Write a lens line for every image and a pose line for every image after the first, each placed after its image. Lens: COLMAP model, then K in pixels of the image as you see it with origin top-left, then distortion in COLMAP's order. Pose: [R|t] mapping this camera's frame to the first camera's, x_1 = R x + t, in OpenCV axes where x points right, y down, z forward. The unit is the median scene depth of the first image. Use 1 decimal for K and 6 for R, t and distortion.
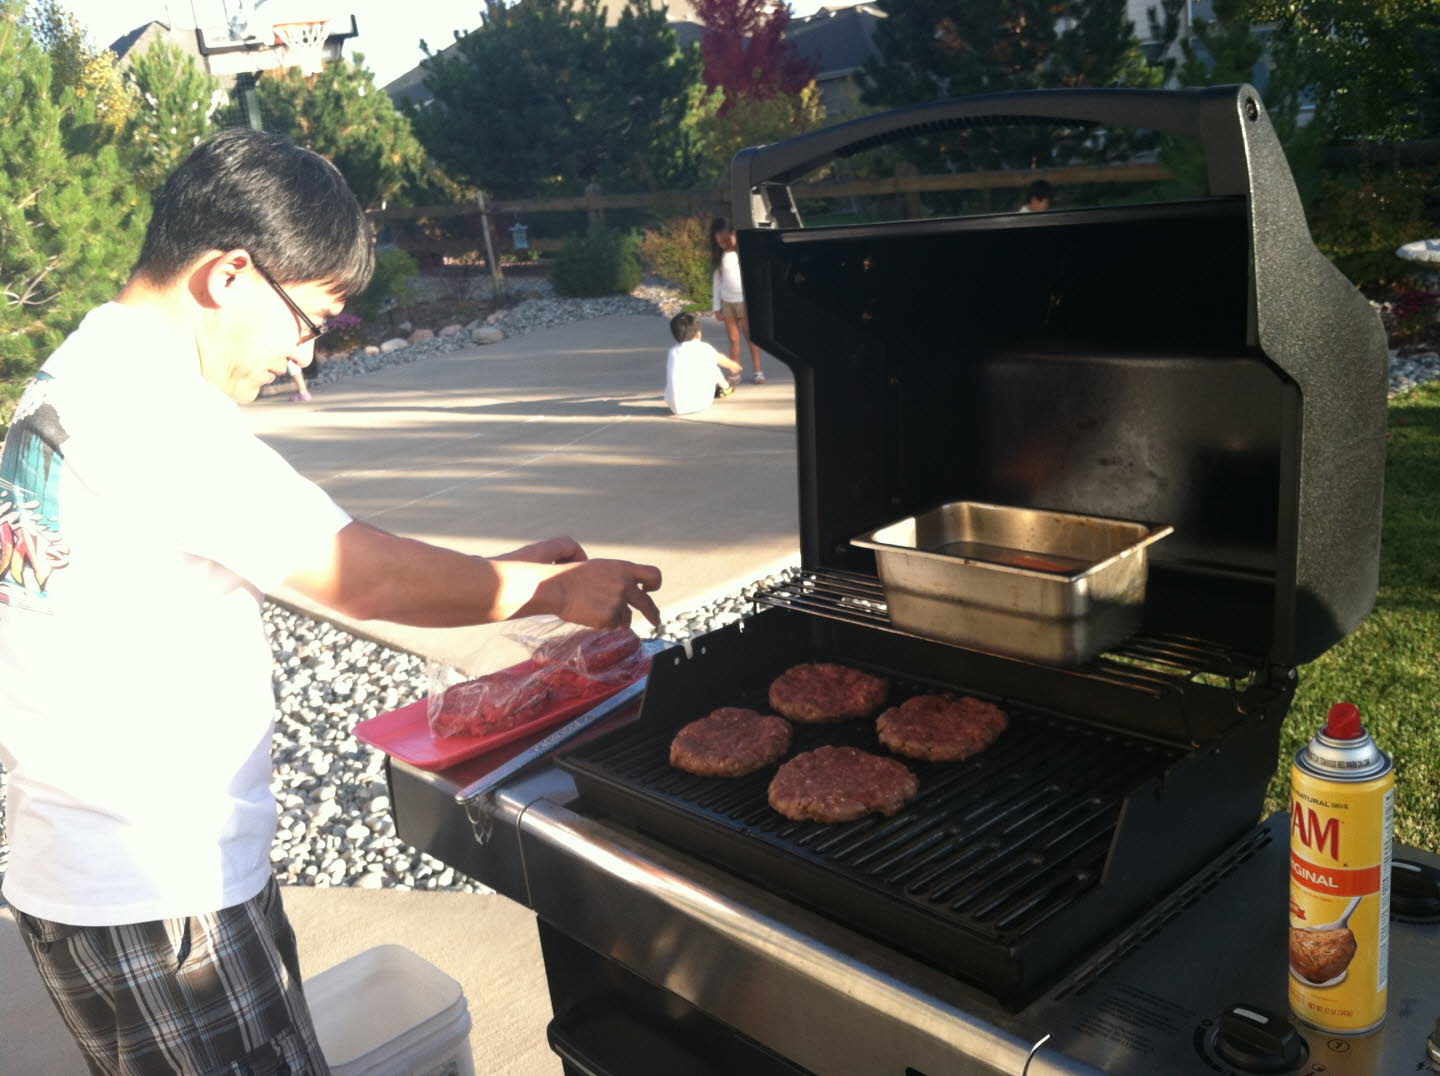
lens RADIAL K [[1227.6, 0, 720.0], [0, 1227.6, 538.0], [0, 0, 1]] dist [0.005790, -0.113562]
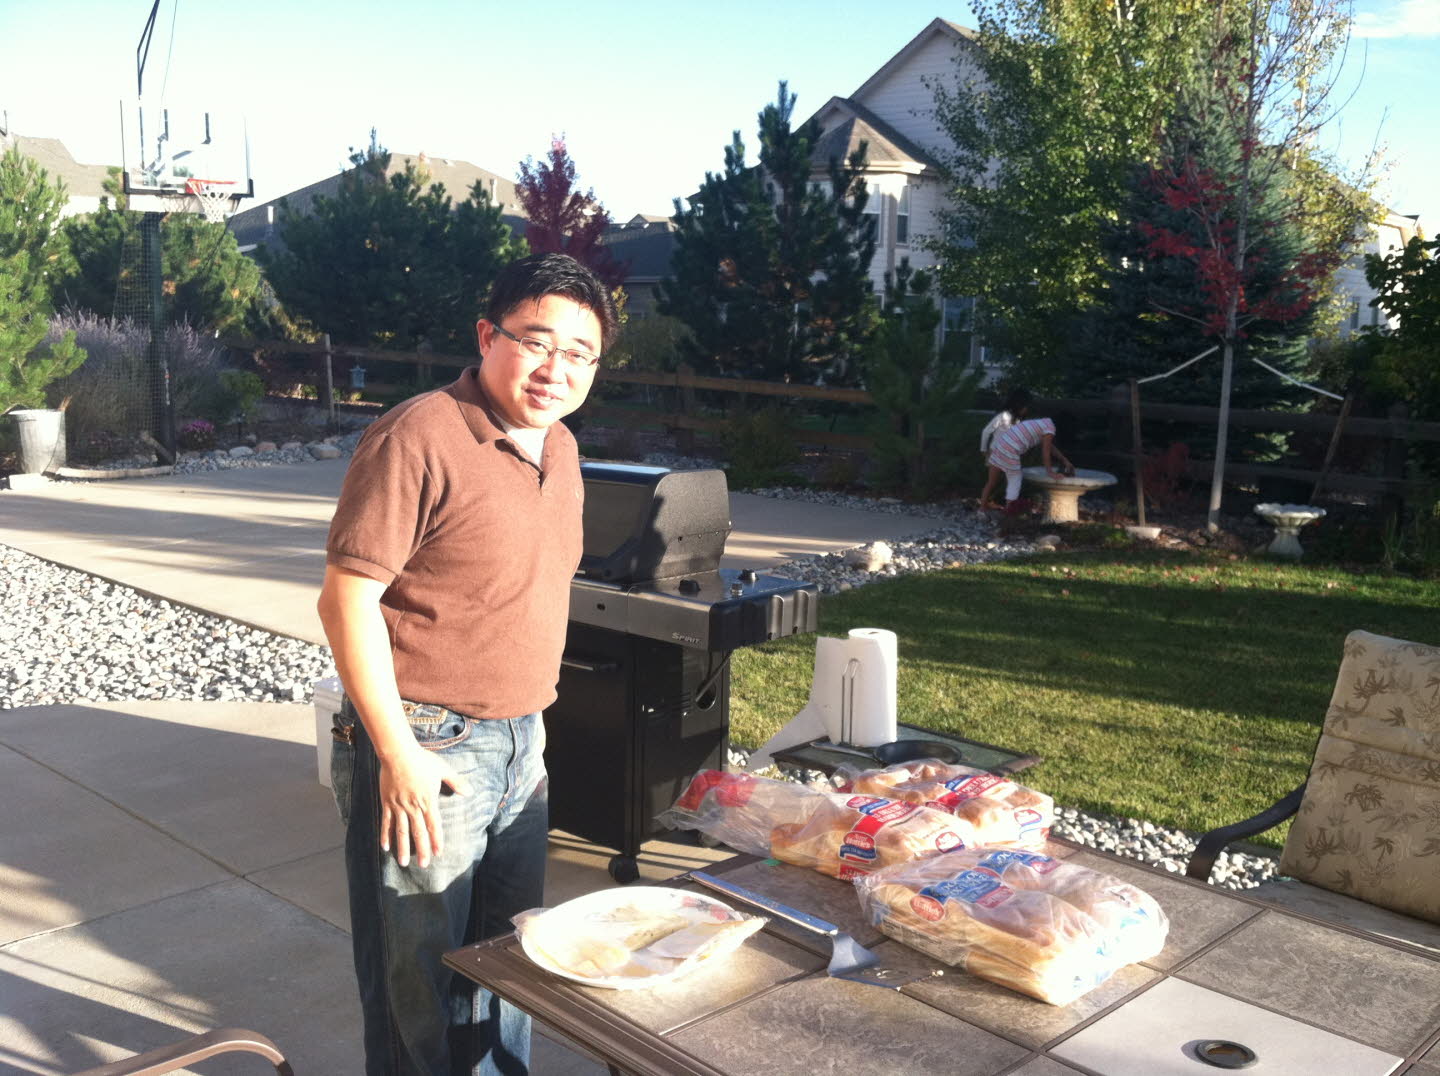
lens RADIAL K [[1316.9, 0, 727.8], [0, 1316.9, 614.1], [0, 0, 1]] dist [0.001578, -0.094062]
pose [[0.977805, 0.110785, 0.177833, -0.013375], [-0.092024, 0.989606, -0.110509, 0.072287], [-0.188228, 0.091692, 0.977836, -0.235141]]
